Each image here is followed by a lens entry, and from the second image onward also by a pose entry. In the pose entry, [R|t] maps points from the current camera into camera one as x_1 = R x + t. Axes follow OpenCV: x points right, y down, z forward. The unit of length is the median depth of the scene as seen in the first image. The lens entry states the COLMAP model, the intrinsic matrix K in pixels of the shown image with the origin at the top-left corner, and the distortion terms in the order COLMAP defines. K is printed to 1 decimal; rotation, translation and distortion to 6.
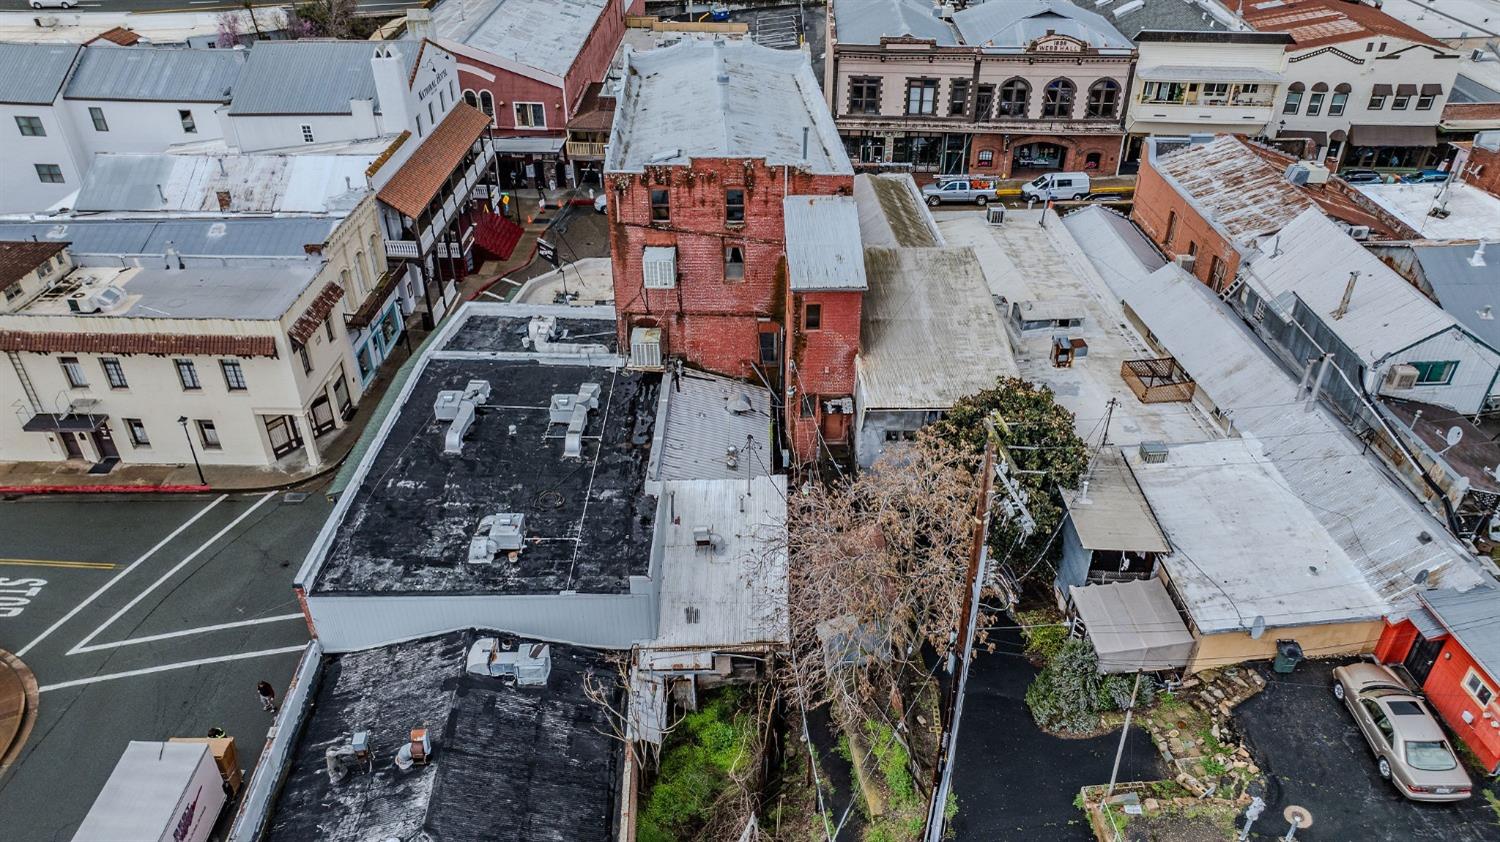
lens RADIAL K [[1010.0, 0, 751.6], [0, 1010.0, 421.2], [0, 0, 1]] dist [0.004376, -0.051739]
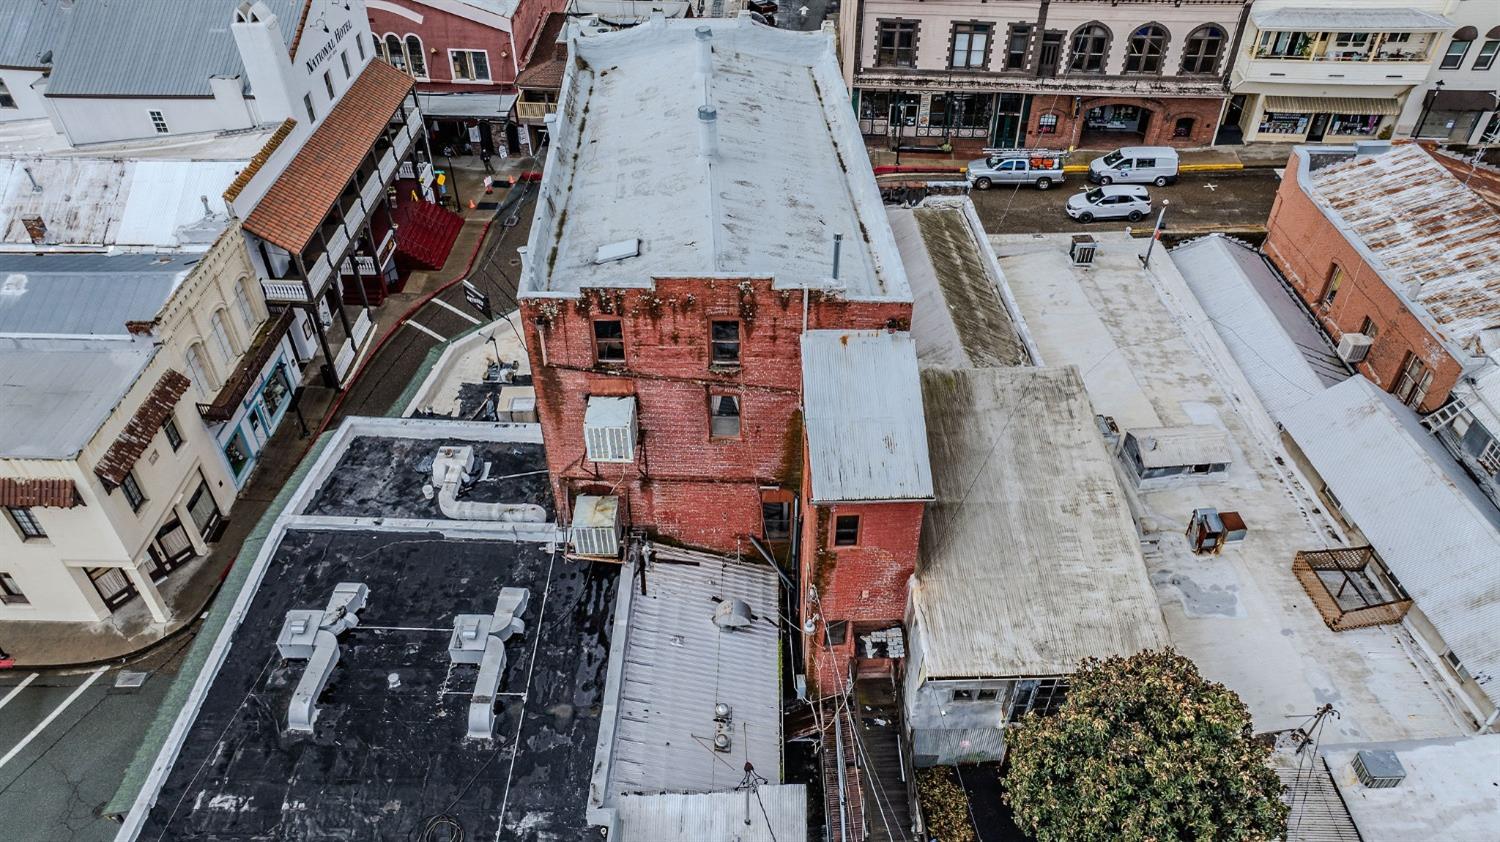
lens RADIAL K [[1027.5, 0, 752.1], [0, 1027.5, 420.4], [0, 0, 1]] dist [-0.041660, 0.048567]
pose [[0.999999, -0.001248, -0.000329, 0.000595], [0.001278, 0.992930, 0.118691, -0.195322], [0.000178, -0.118691, 0.992931, 0.280580]]
